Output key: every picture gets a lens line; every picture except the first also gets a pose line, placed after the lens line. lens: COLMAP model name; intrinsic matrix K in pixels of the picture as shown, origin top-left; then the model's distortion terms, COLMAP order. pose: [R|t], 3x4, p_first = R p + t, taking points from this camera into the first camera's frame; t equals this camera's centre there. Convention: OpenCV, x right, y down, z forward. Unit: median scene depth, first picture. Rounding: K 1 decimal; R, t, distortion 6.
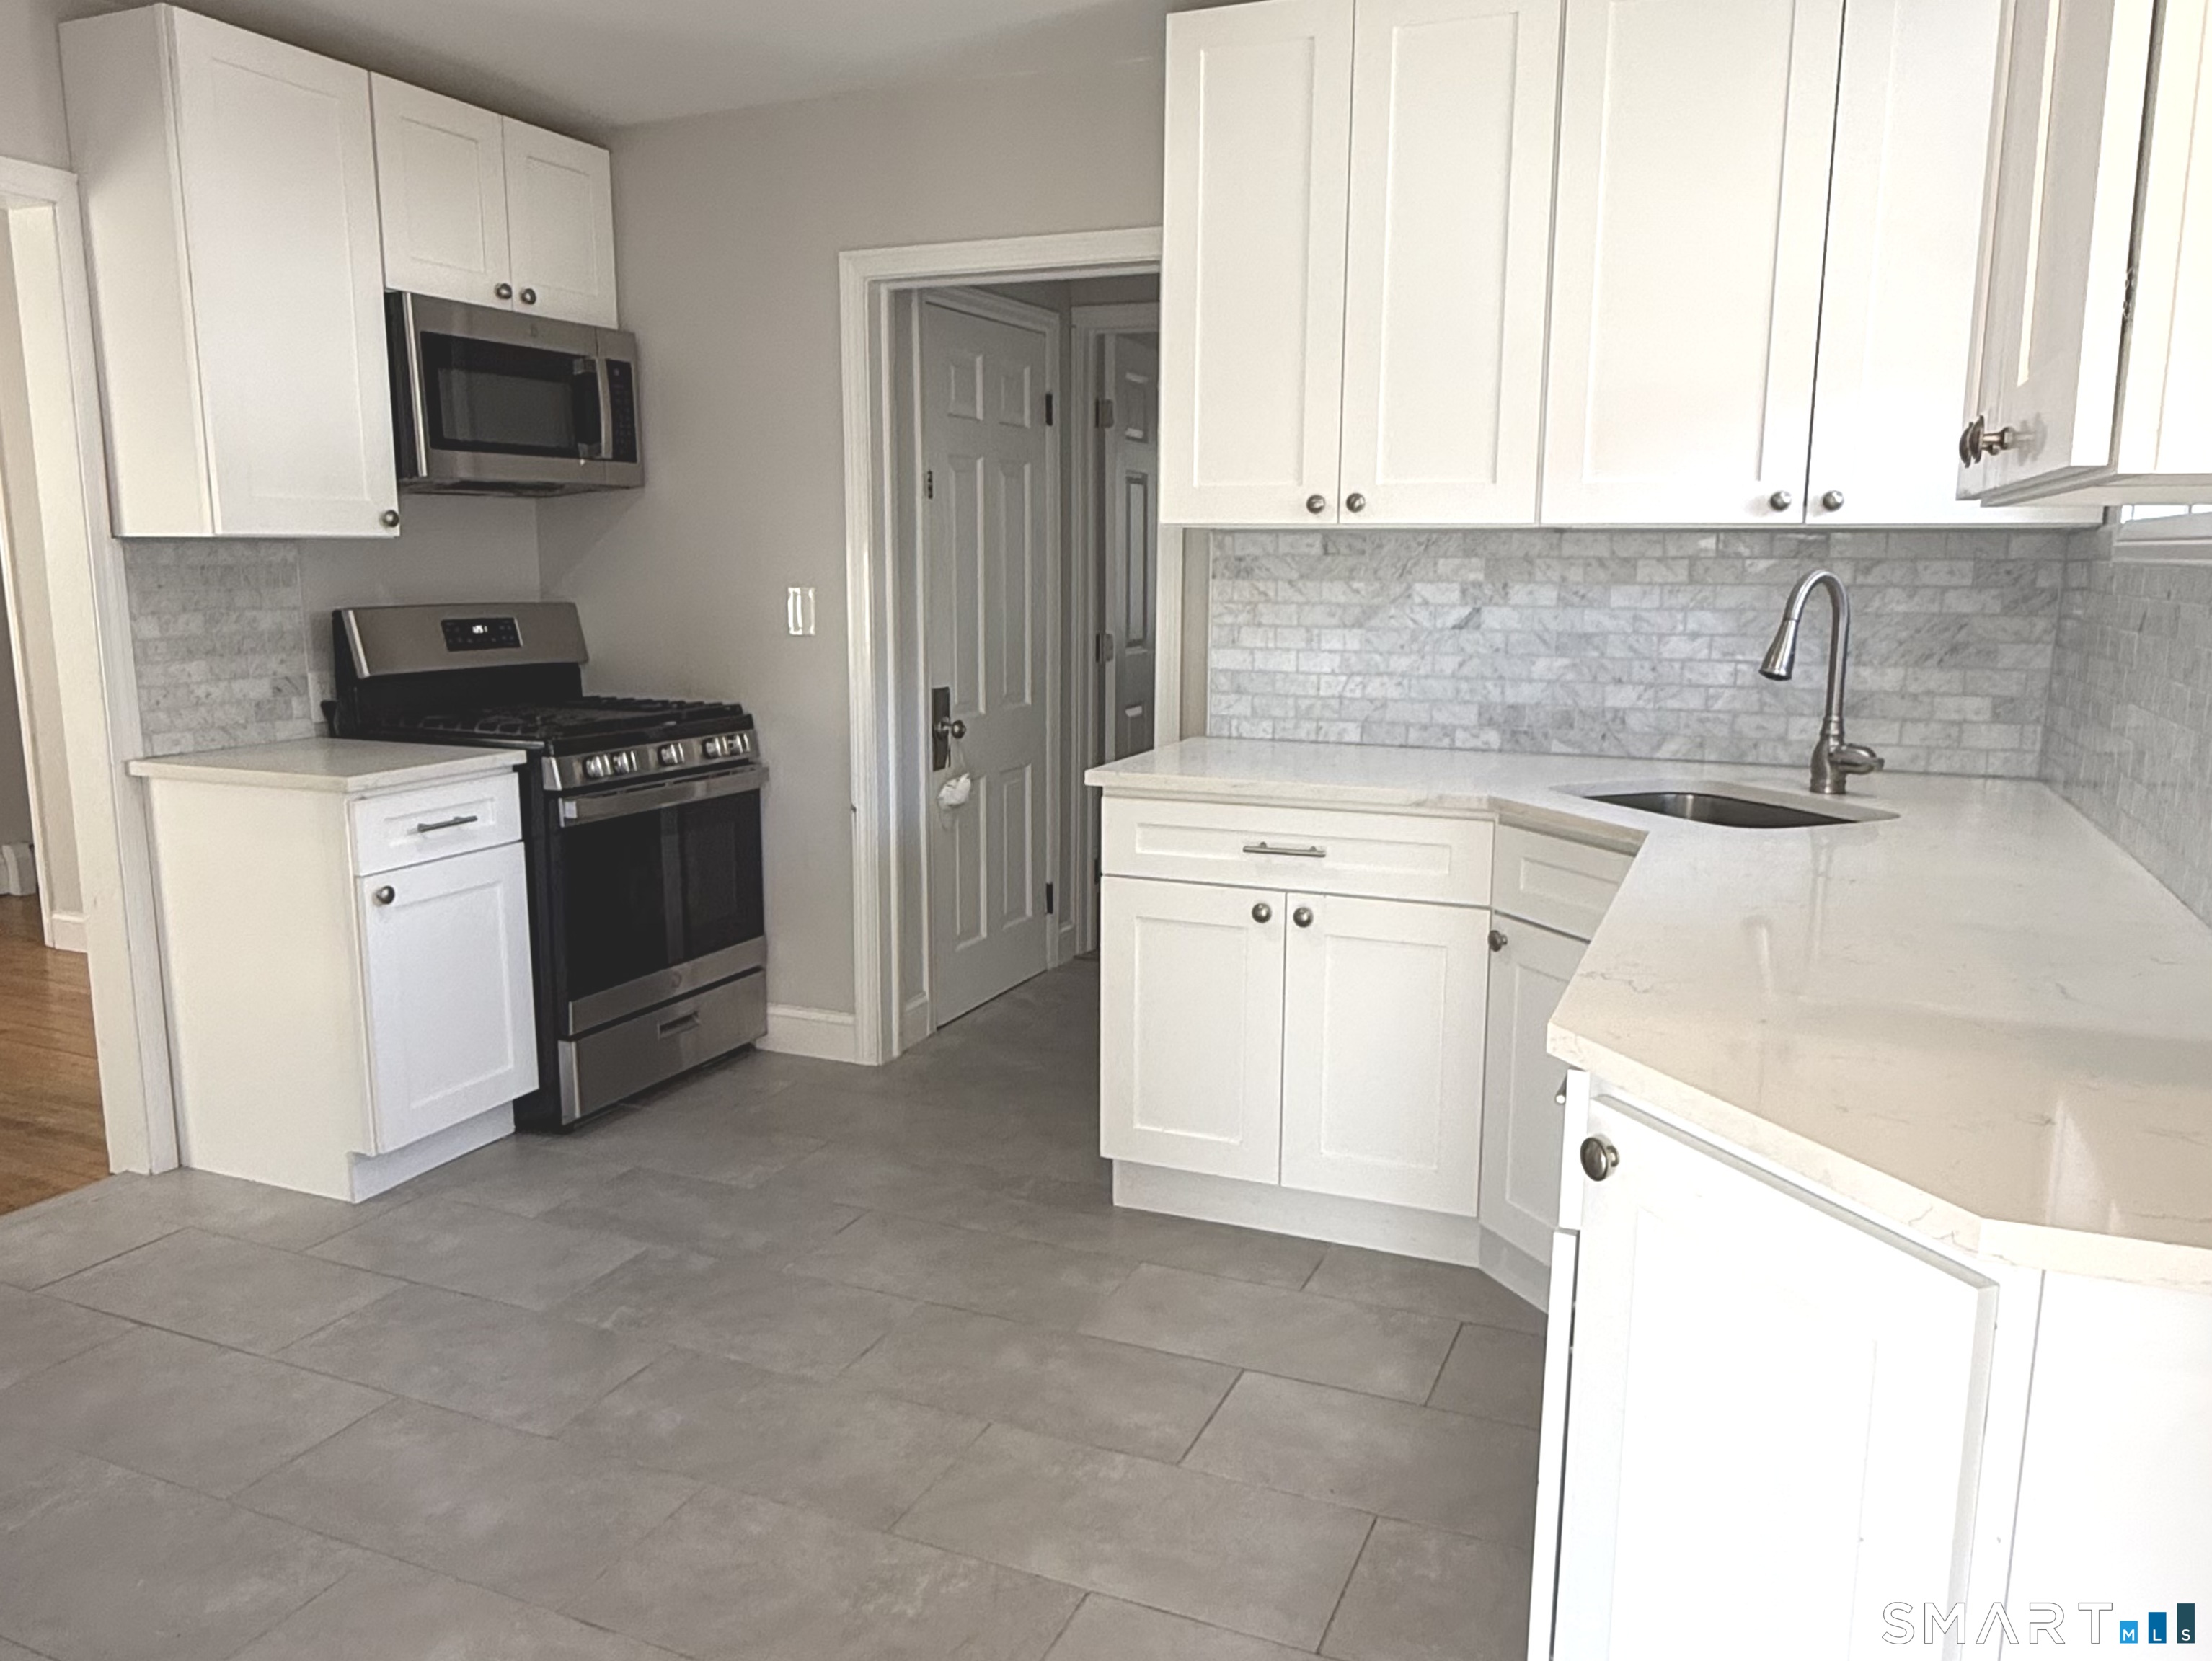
lens RADIAL K [[1572.6, 0, 1106.0], [0, 1572.6, 830.5], [0, 0, 1]] dist [-0.001834, 0.000407]
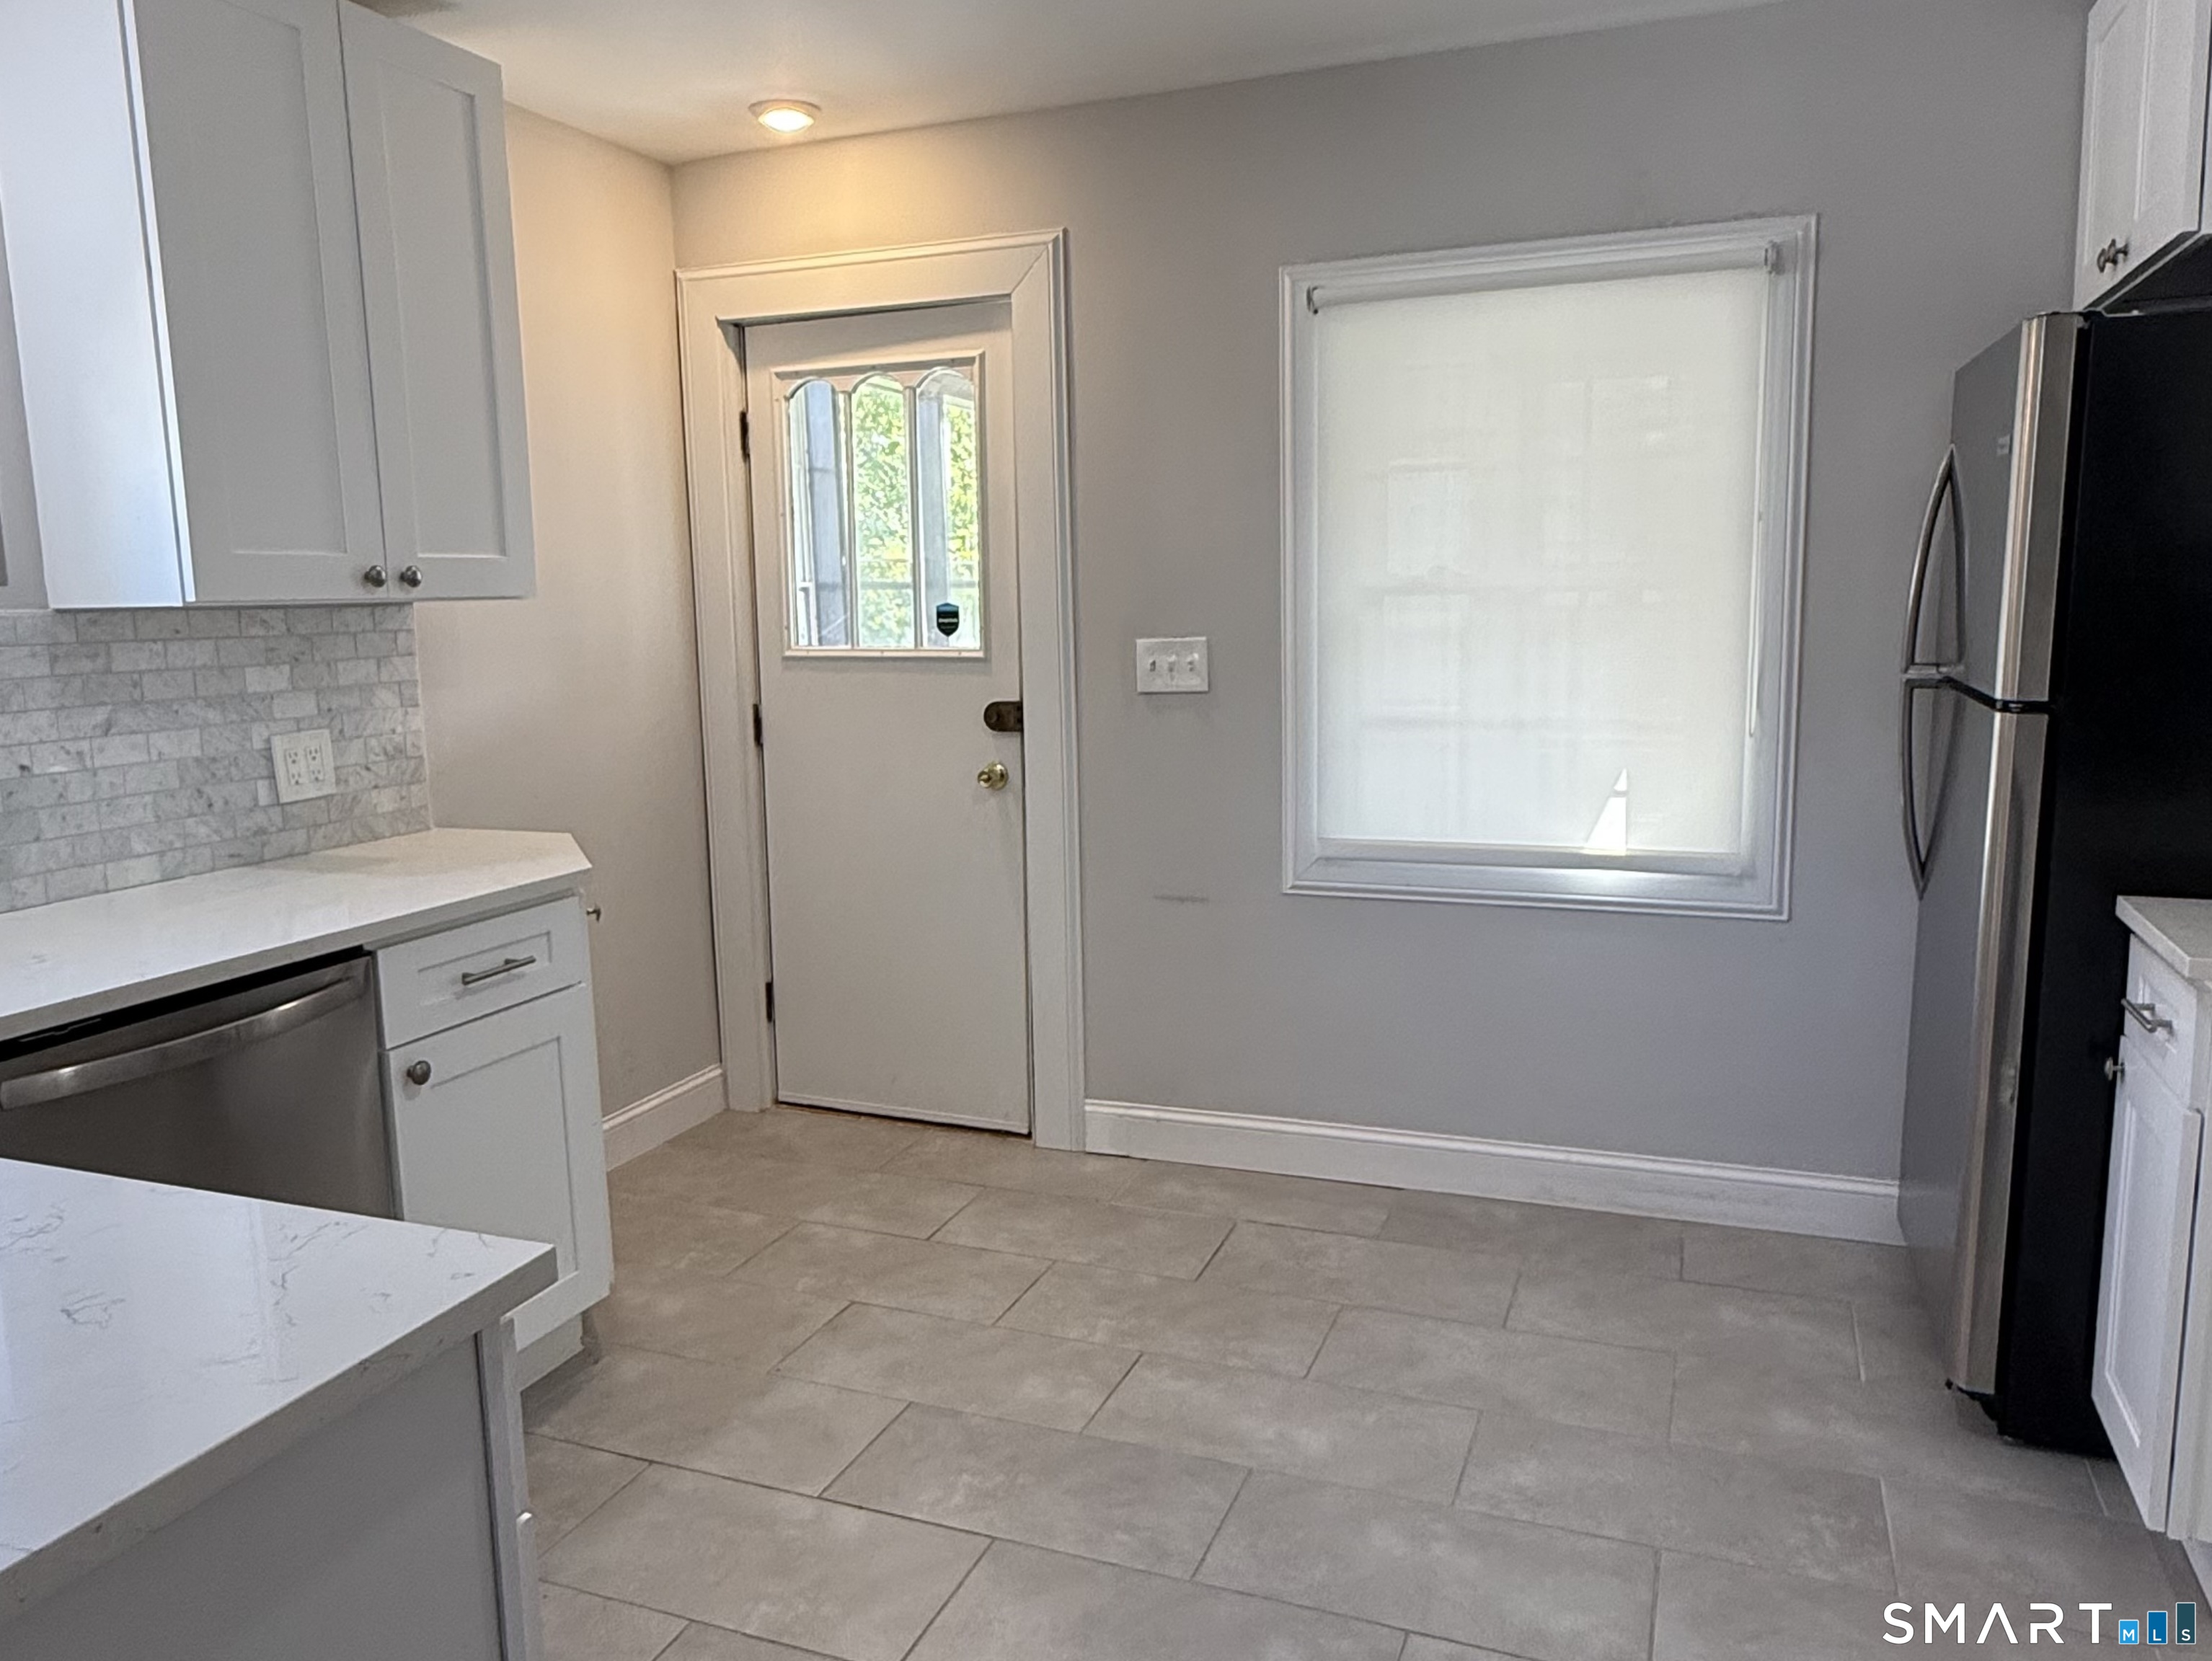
lens RADIAL K [[1572.6, 0, 1106.0], [0, 1572.6, 830.5], [0, 0, 1]] dist [-0.001834, 0.000407]
pose [[-0.999250, 0.023683, -0.030623, -0.124686], [0.012422, 0.945368, 0.325768, -0.226430], [0.036665, 0.325143, -0.944954, 1.197873]]
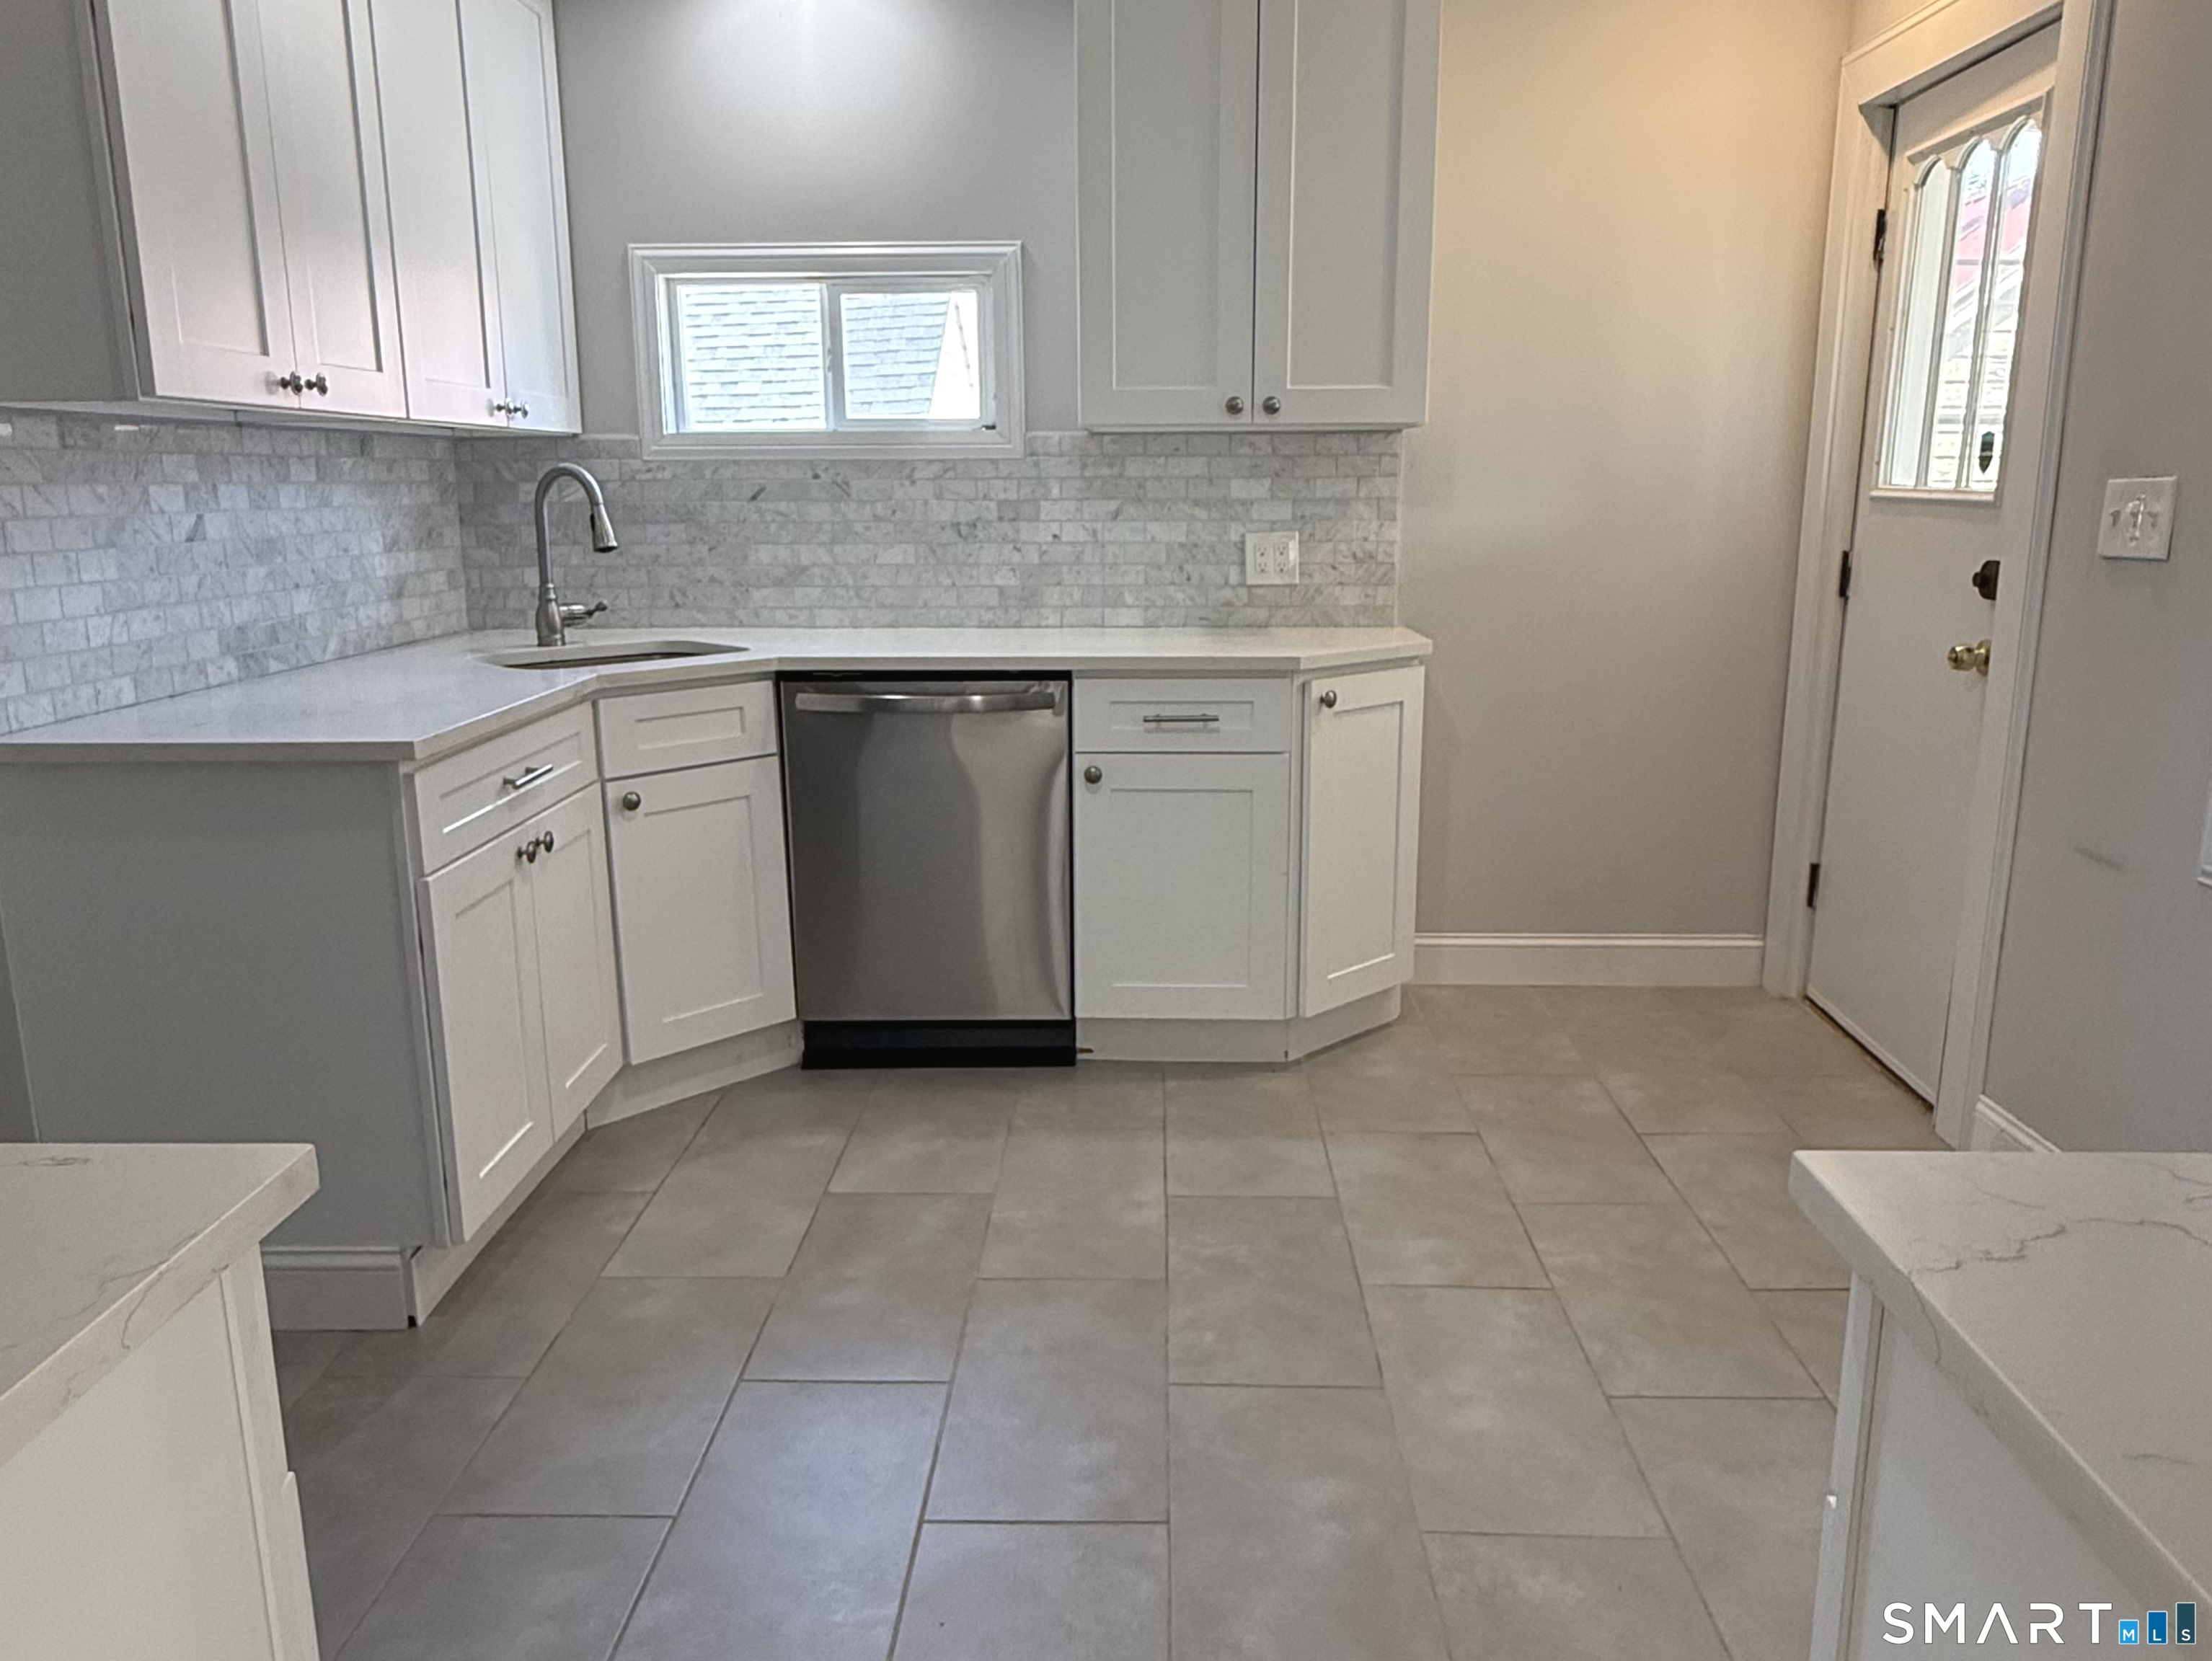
lens RADIAL K [[1572.6, 0, 1106.0], [0, 1572.6, 830.5], [0, 0, 1]] dist [-0.001834, 0.000407]
pose [[-0.365416, -0.202006, 0.908661, -0.725741], [0.171626, 0.944812, 0.279062, -0.132279], [-0.914886, 0.257923, -0.310580, 0.854039]]
